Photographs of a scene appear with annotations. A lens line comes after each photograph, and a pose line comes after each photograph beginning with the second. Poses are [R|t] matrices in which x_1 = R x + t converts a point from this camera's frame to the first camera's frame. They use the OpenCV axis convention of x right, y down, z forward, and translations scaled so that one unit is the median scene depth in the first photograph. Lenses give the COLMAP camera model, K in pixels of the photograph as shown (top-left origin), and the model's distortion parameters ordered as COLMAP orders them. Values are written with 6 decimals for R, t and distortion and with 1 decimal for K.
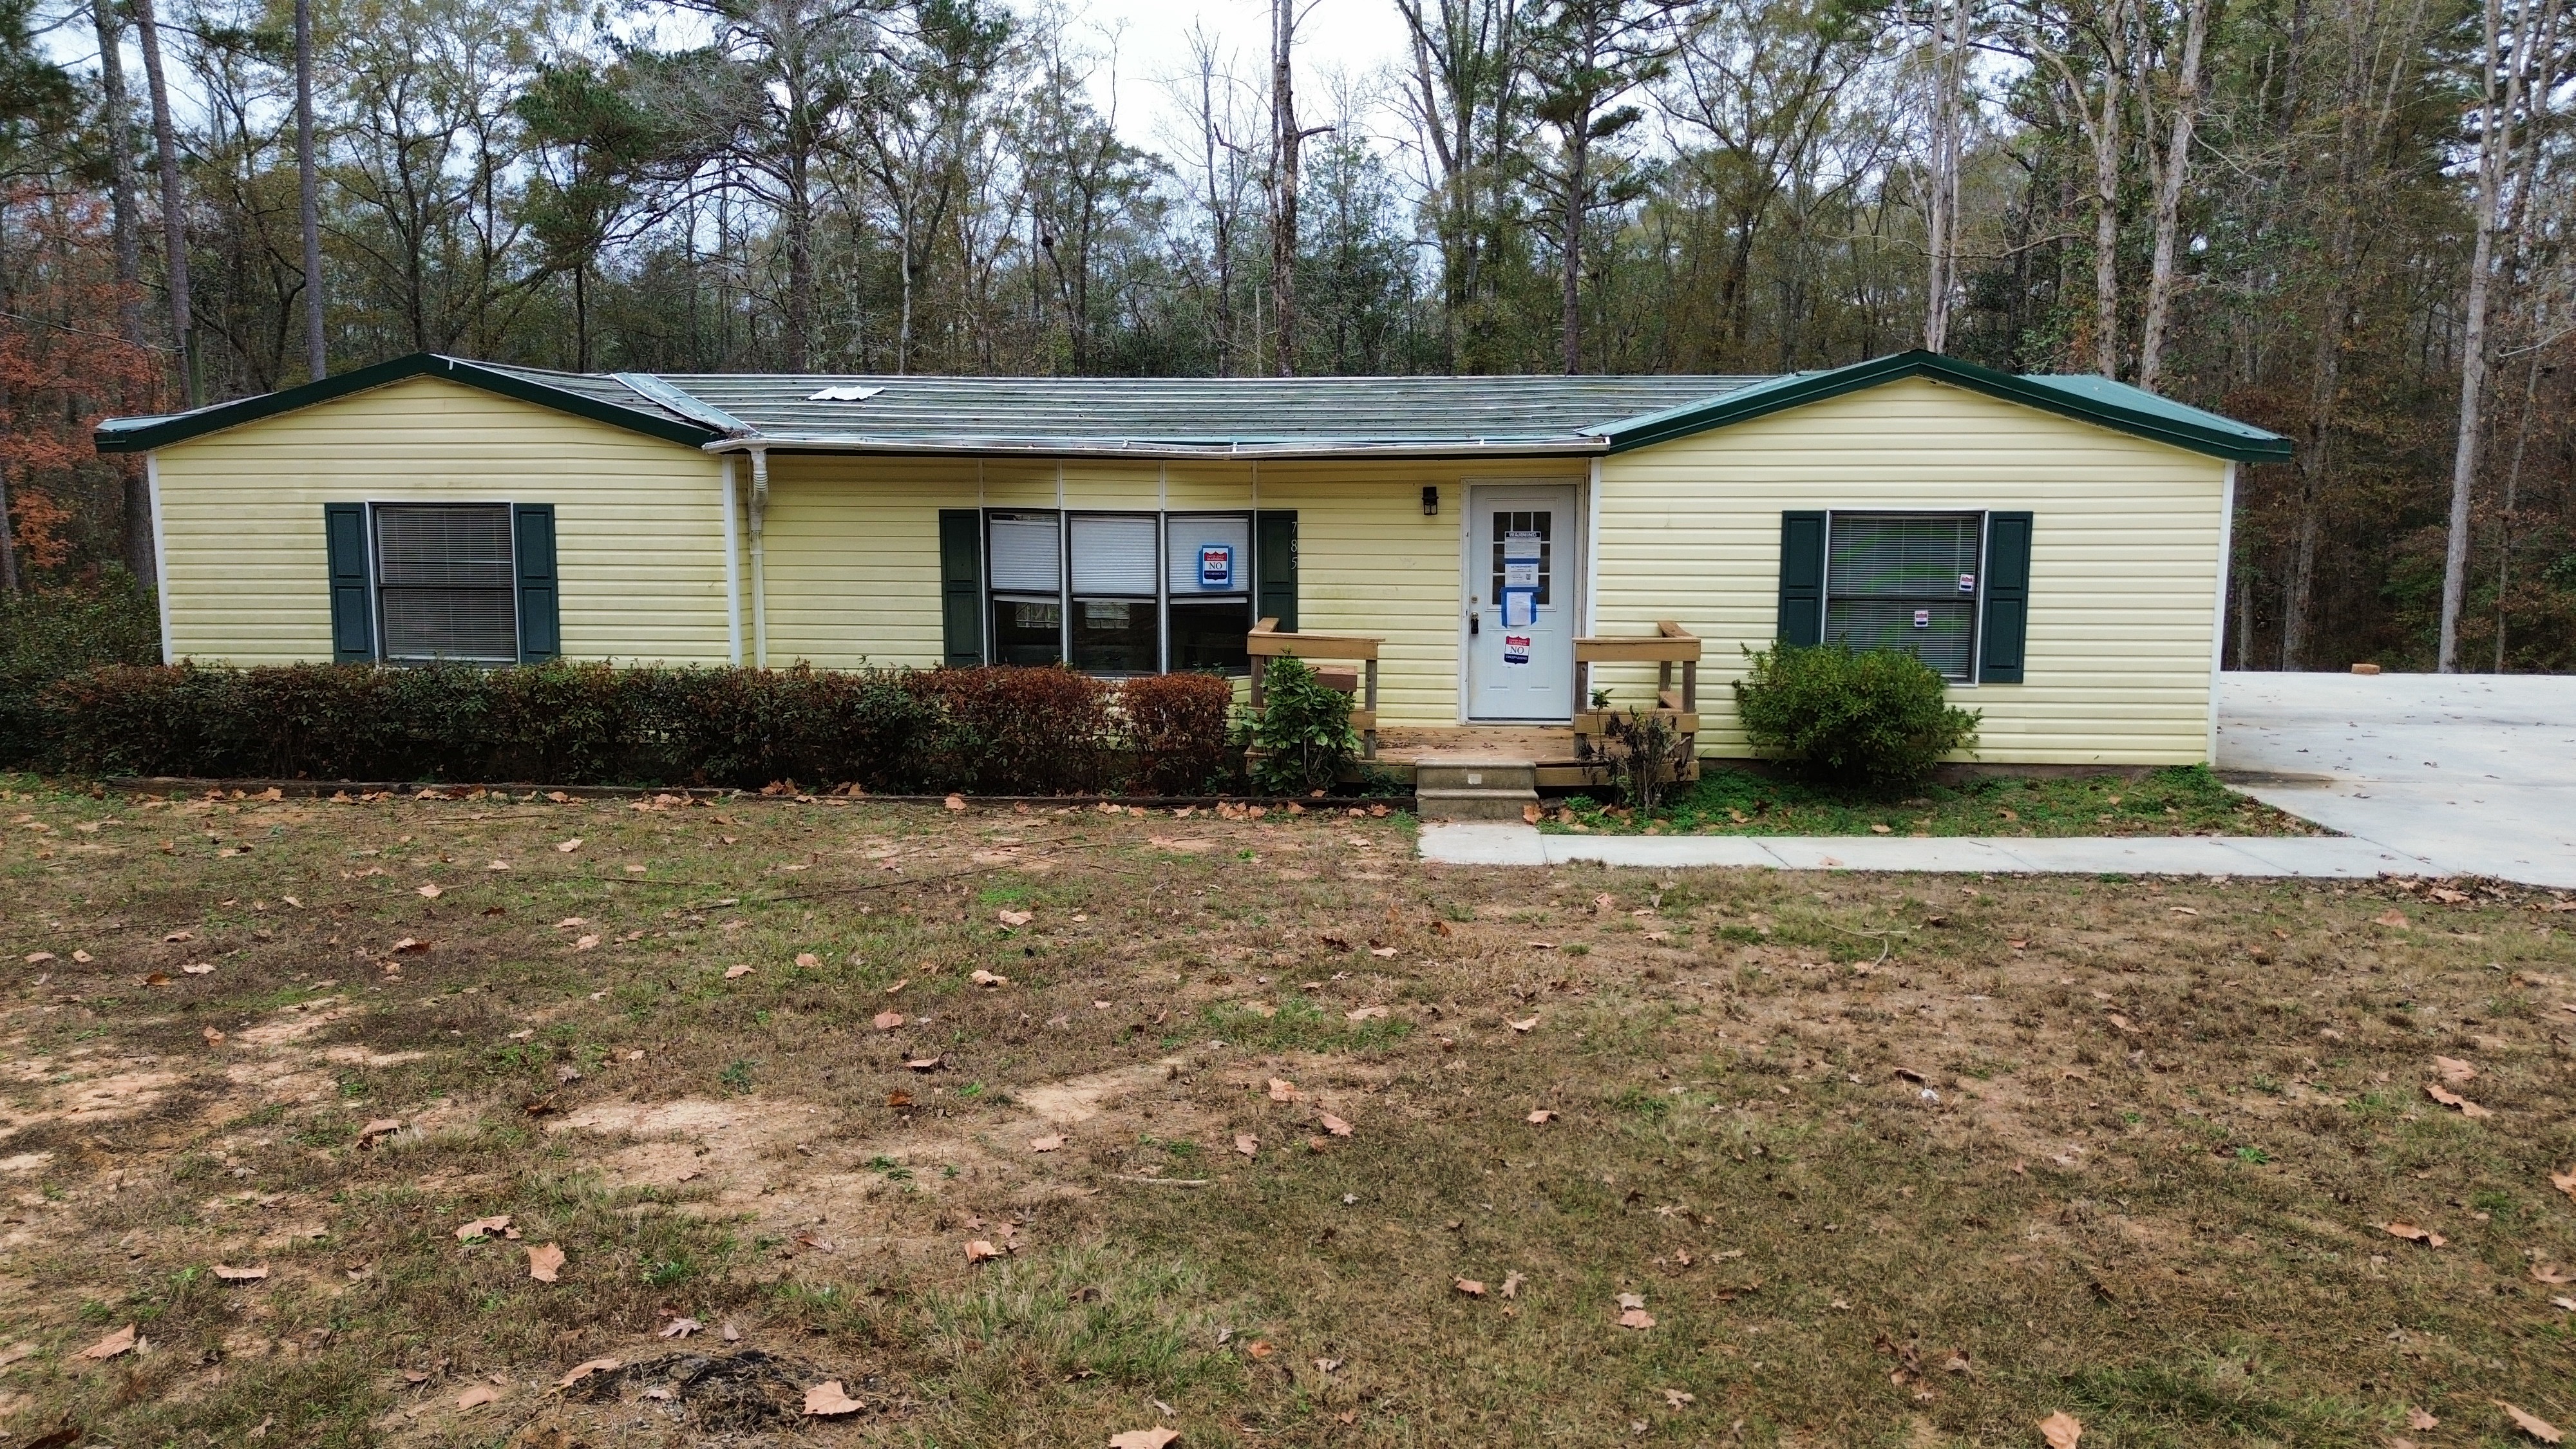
lens RADIAL K [[1821.6, 0, 1293.2], [0, 1821.6, 734.9], [0, 0, 1]] dist [0.071351, -0.063156]
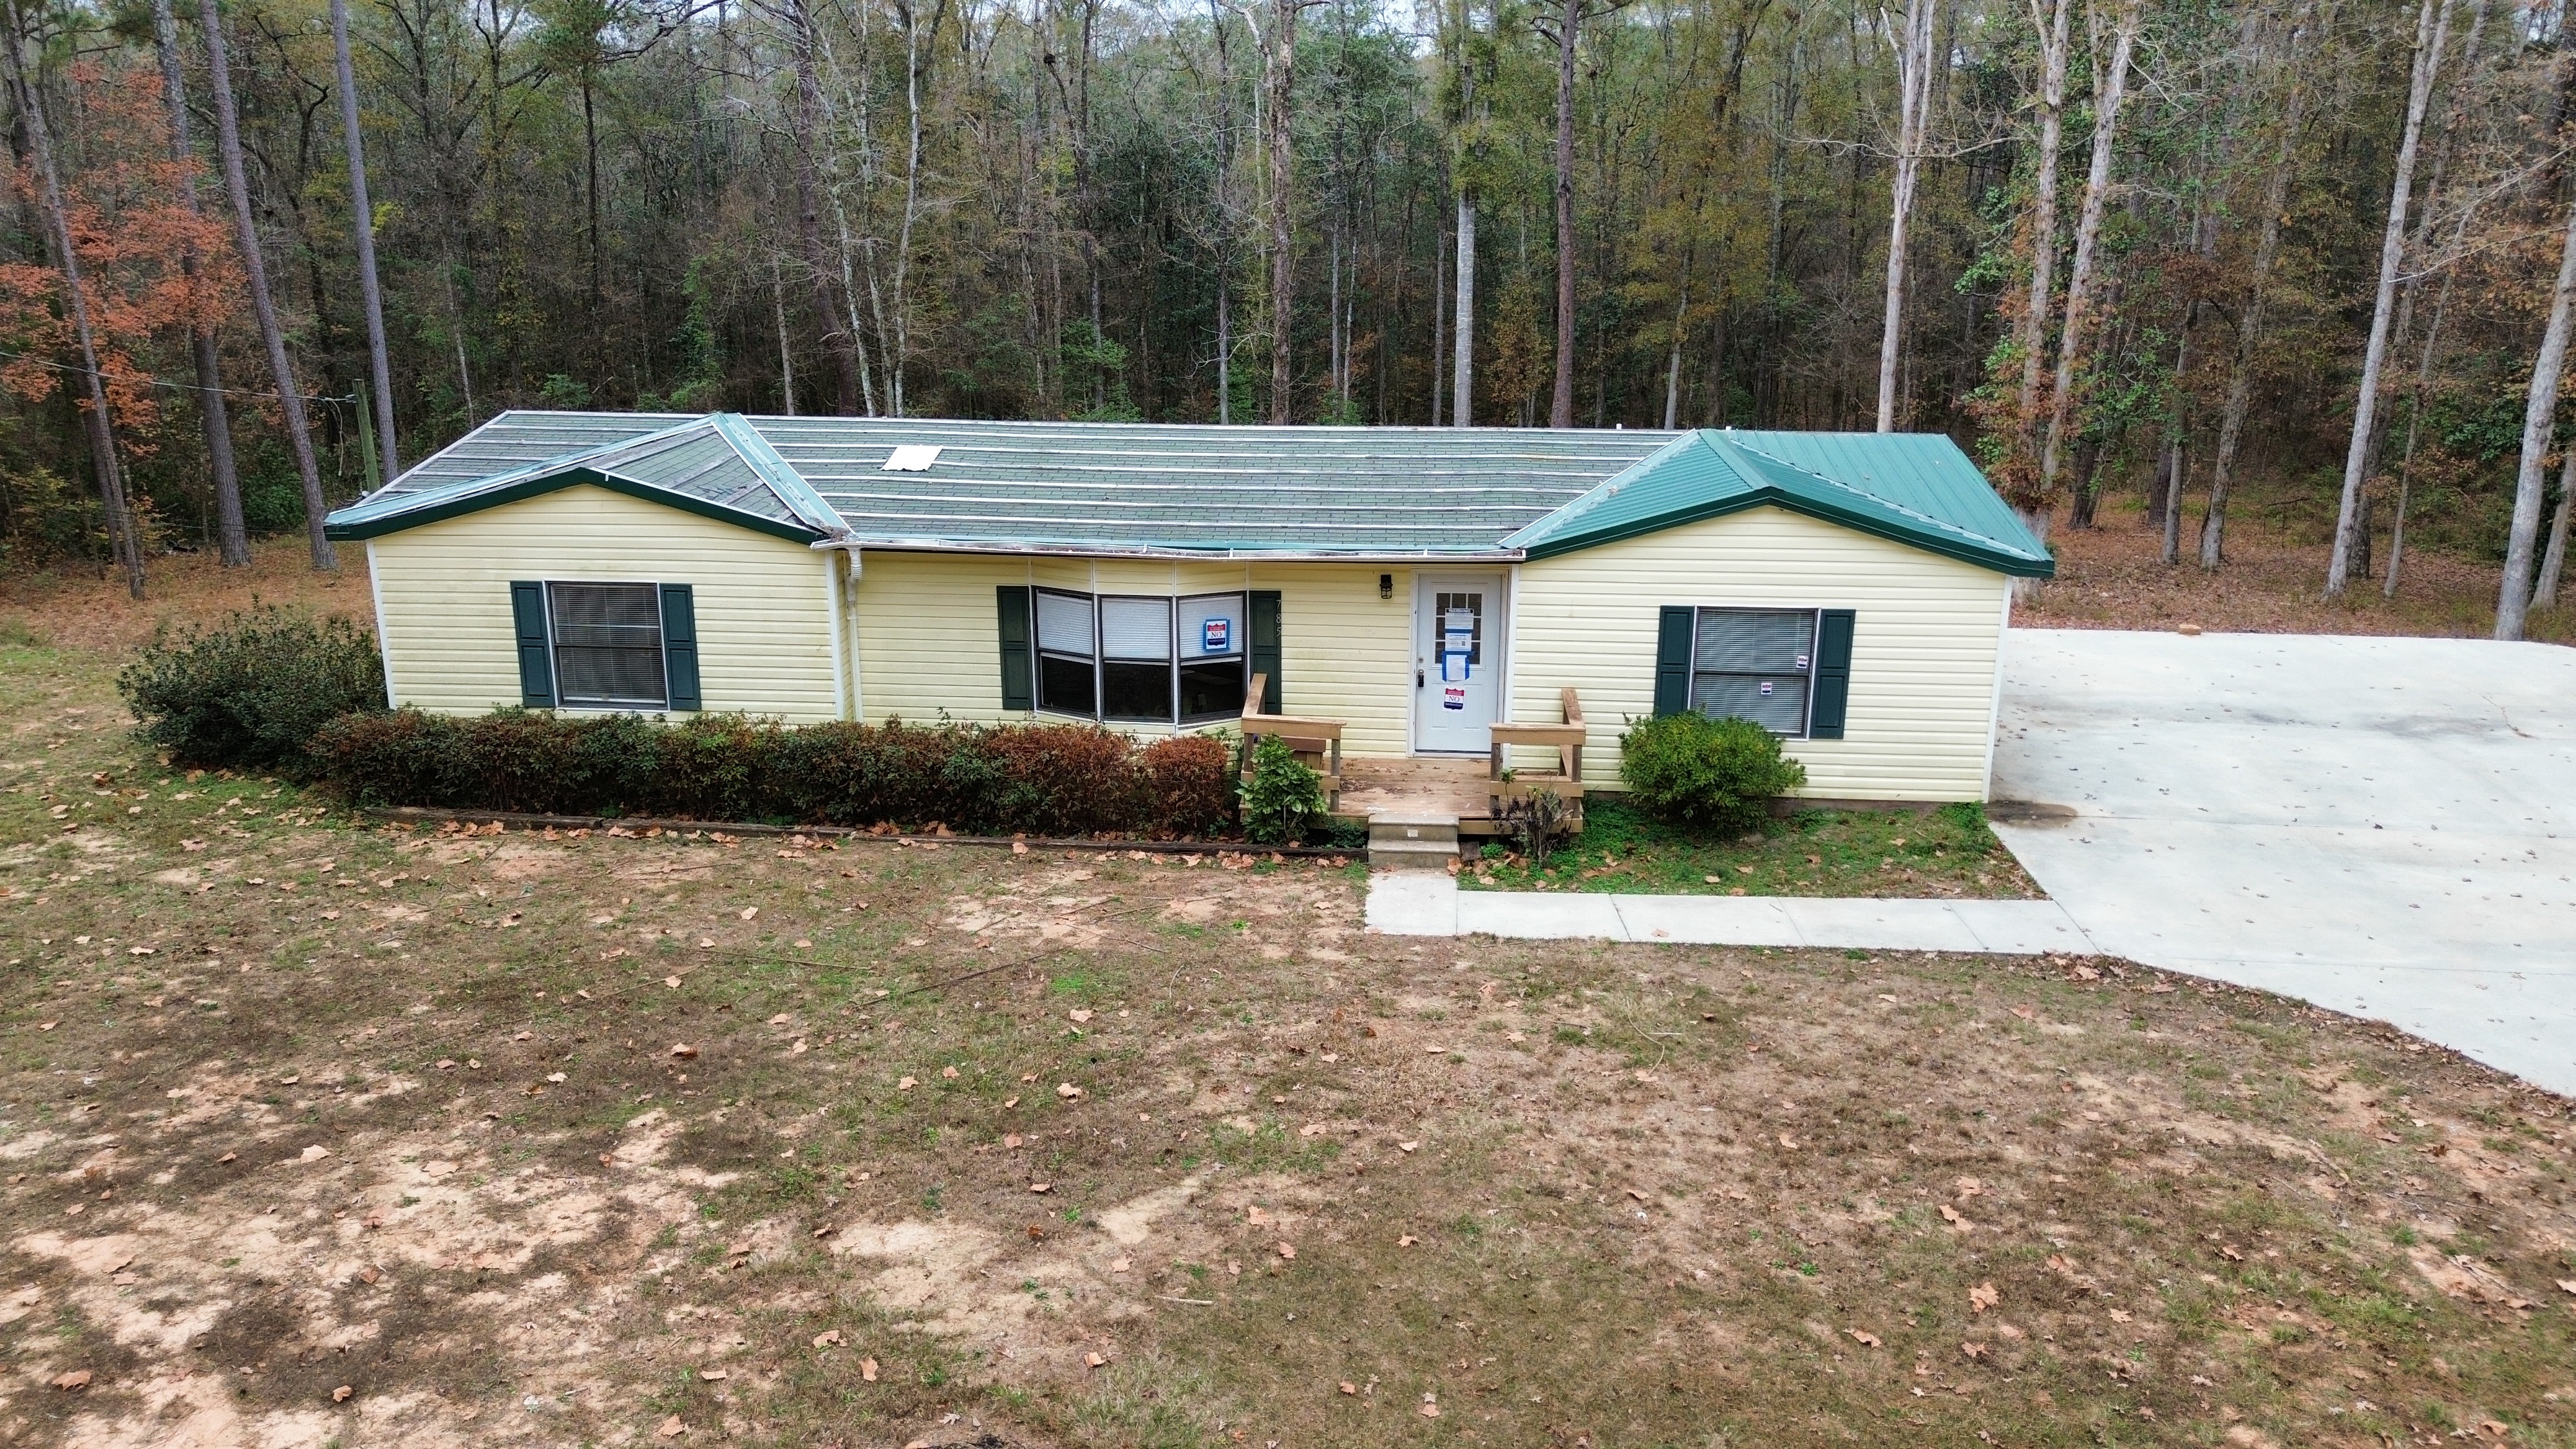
lens RADIAL K [[1821.6, 0, 1293.2], [0, 1821.6, 734.9], [0, 0, 1]] dist [0.071351, -0.063156]
pose [[0.999992, 0.004026, -0.000306, 0.013187], [-0.003934, 0.988651, 0.150176, -0.247587], [0.000907, -0.150173, 0.988659, -0.299916]]
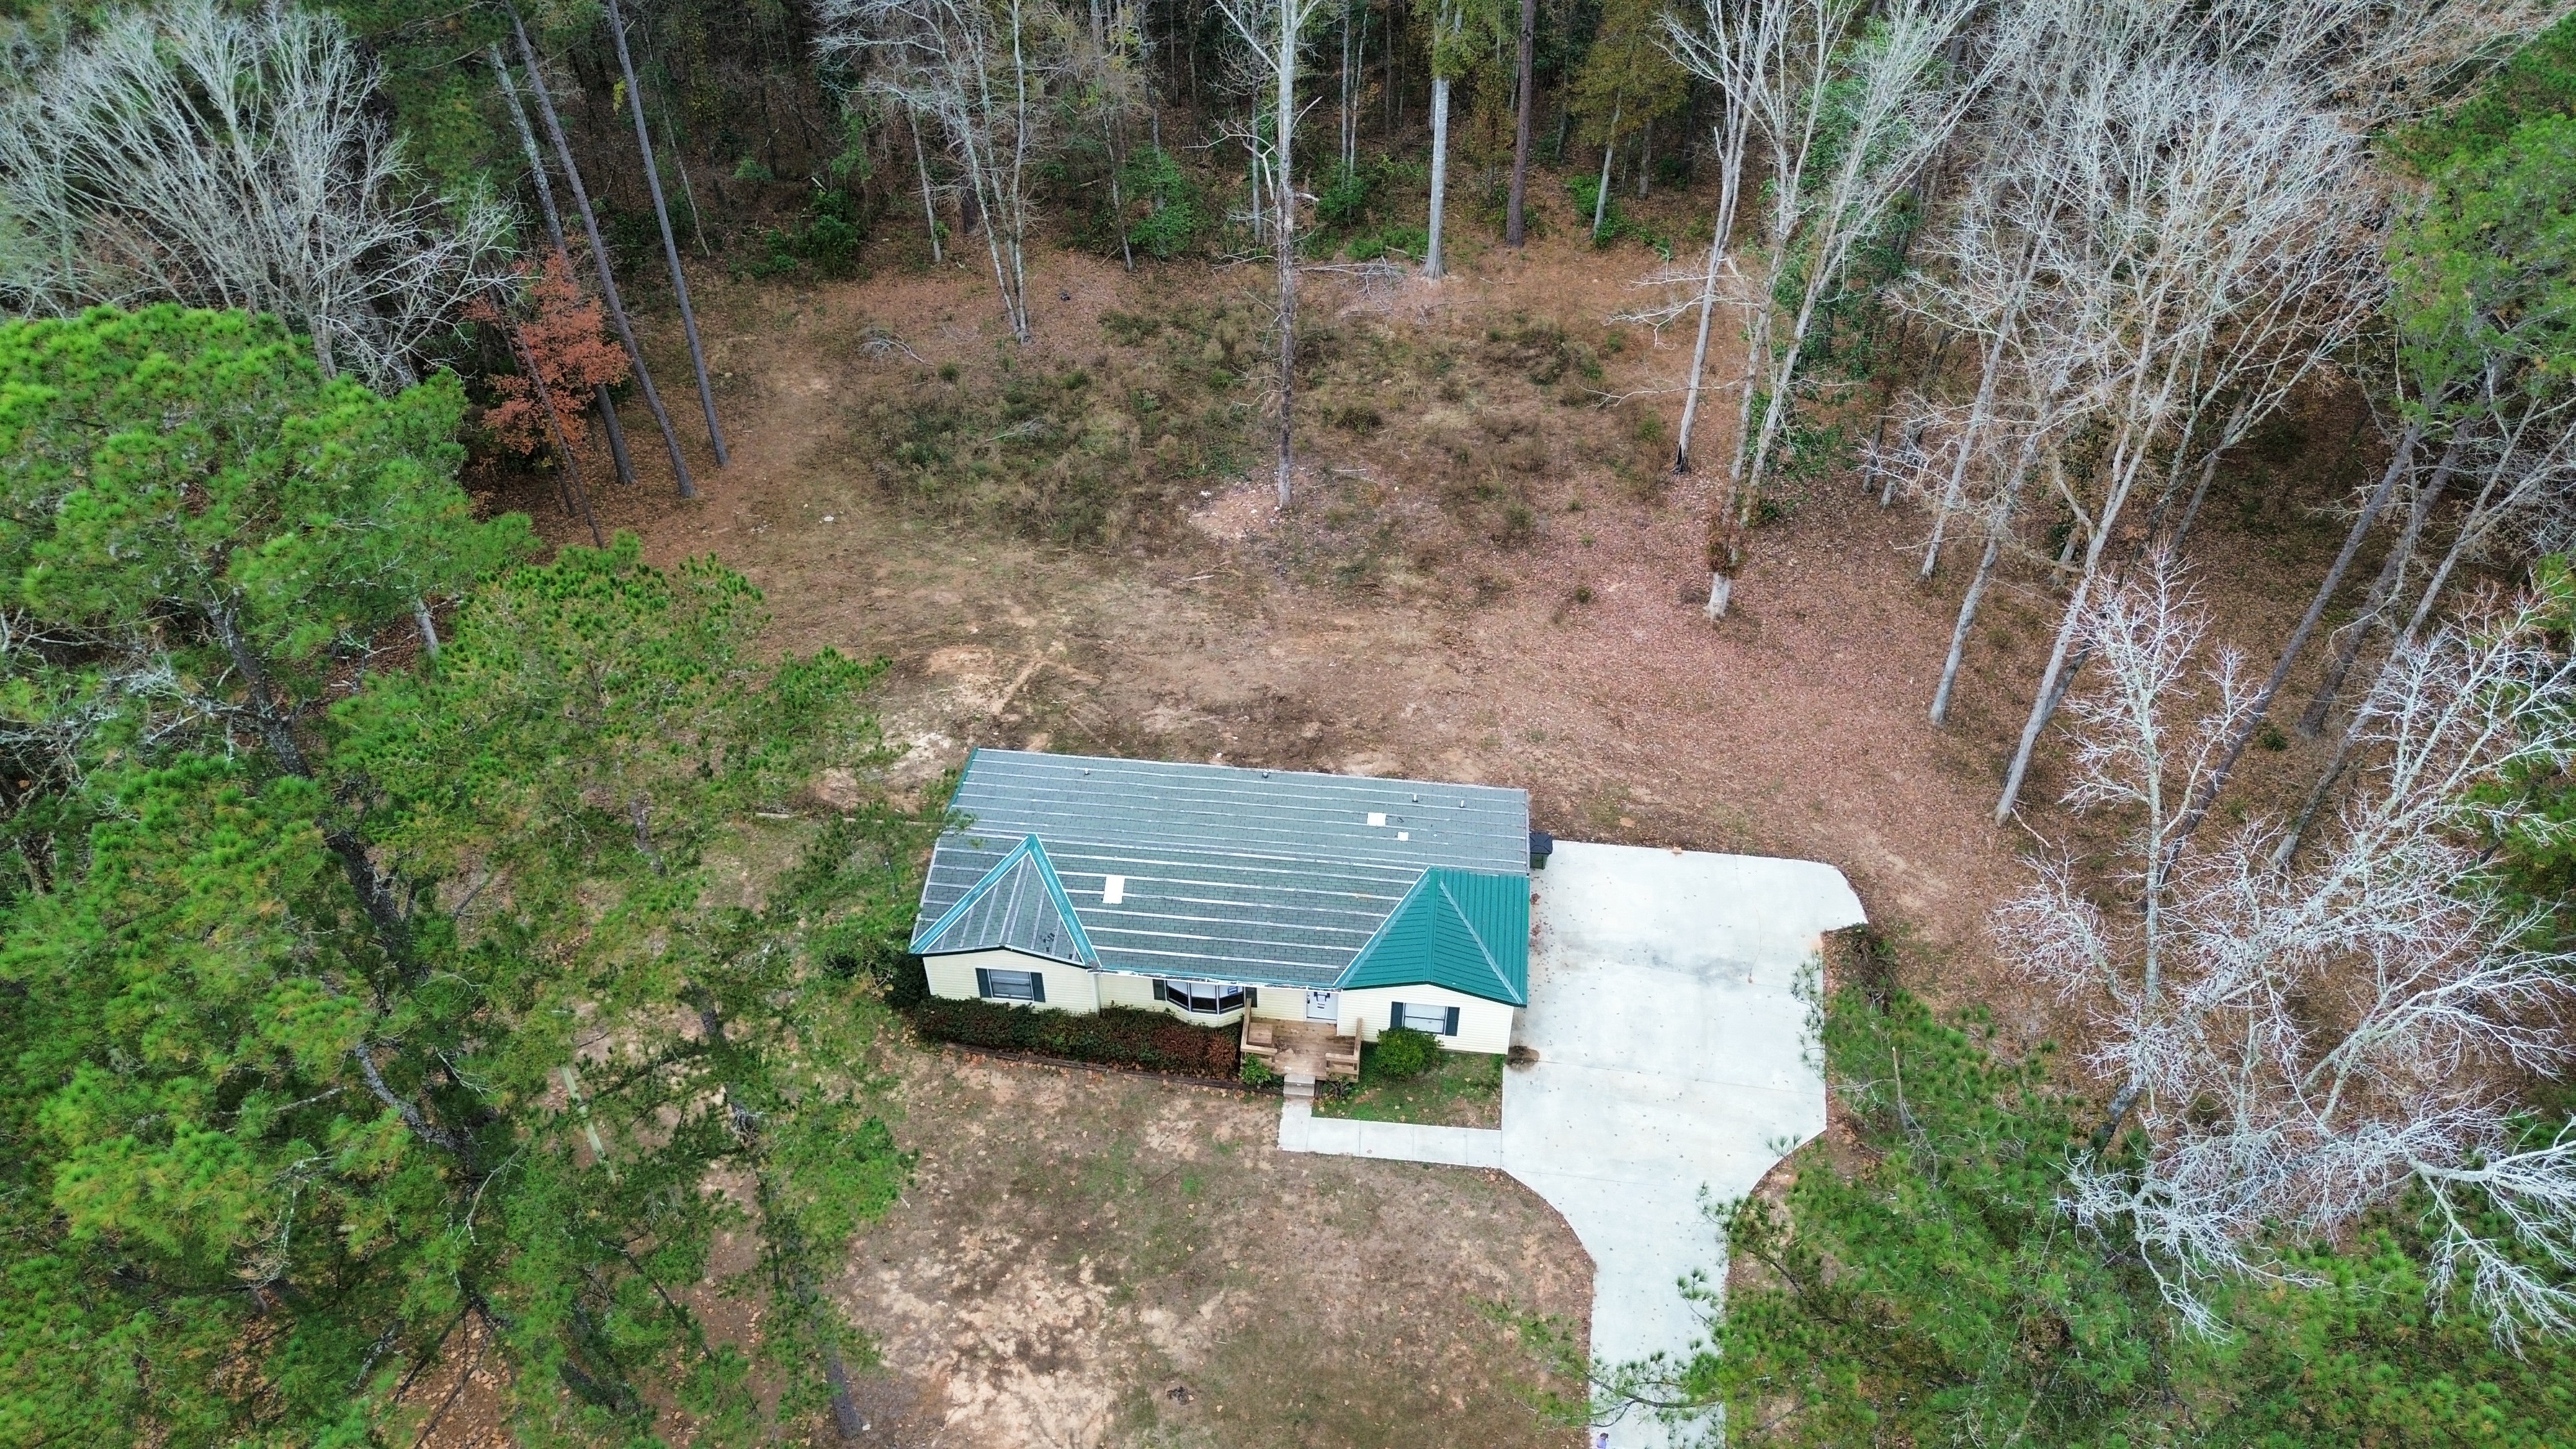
lens RADIAL K [[1843.0, 0, 1292.2], [0, 1843.0, 720.8], [0, 0, 1]] dist [0.126742, -0.128732]
pose [[0.999395, 0.025334, -0.023830, 0.161757], [-0.006175, 0.803525, 0.595239, -2.986597], [0.034228, -0.594731, 0.803196, -1.734383]]
